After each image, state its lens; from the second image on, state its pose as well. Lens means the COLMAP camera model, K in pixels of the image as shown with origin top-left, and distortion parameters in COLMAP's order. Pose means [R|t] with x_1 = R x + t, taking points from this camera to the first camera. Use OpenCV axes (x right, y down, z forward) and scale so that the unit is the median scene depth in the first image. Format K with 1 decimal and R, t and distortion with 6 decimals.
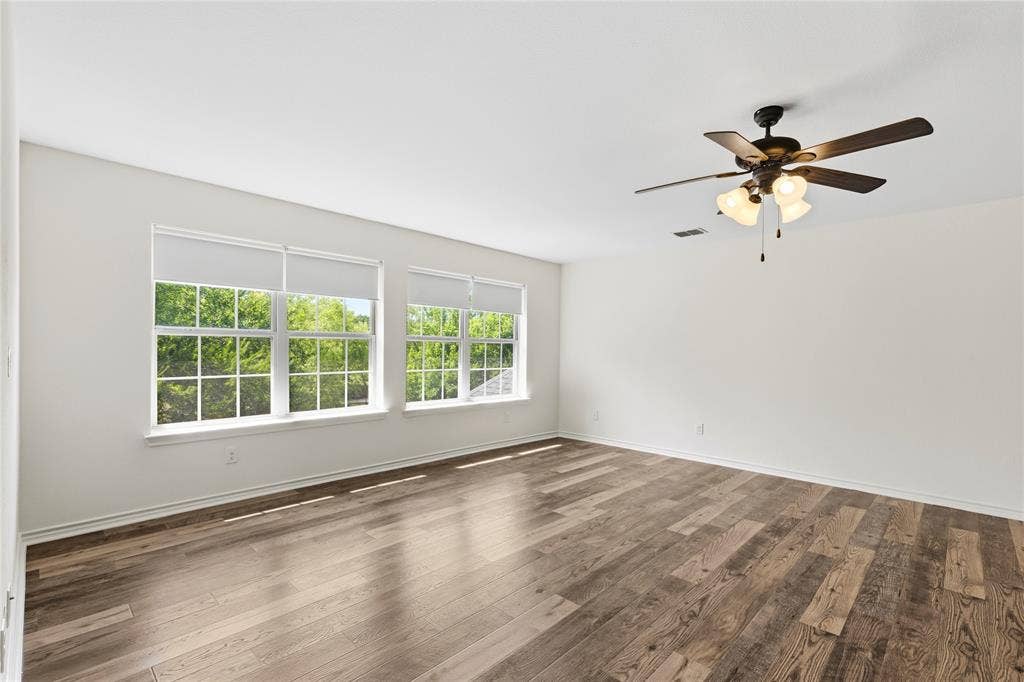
lens RADIAL K [[464.9, 0, 523.9], [0, 464.9, 343.7], [0, 0, 1]] dist [-0.000017, -0.000029]
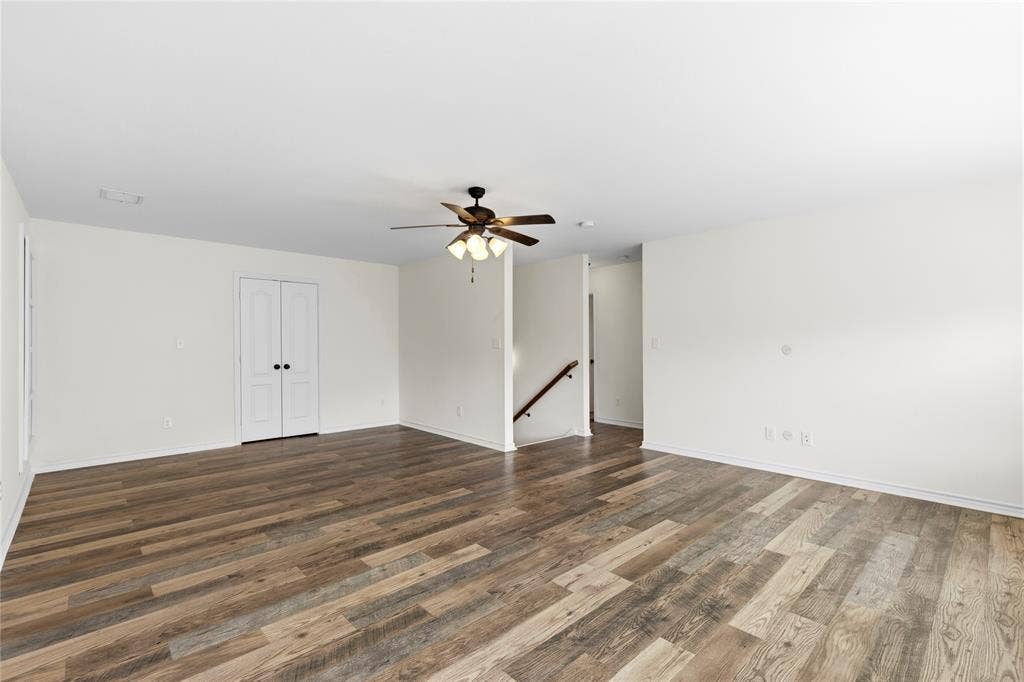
lens RADIAL K [[464.9, 0, 523.9], [0, 464.9, 343.7], [0, 0, 1]] dist [-0.000017, -0.000029]
pose [[-0.998957, -0.007729, 0.044995, 0.220713], [-0.008076, 0.999939, -0.007542, 0.020904], [-0.044934, -0.007897, -0.998959, 1.936921]]
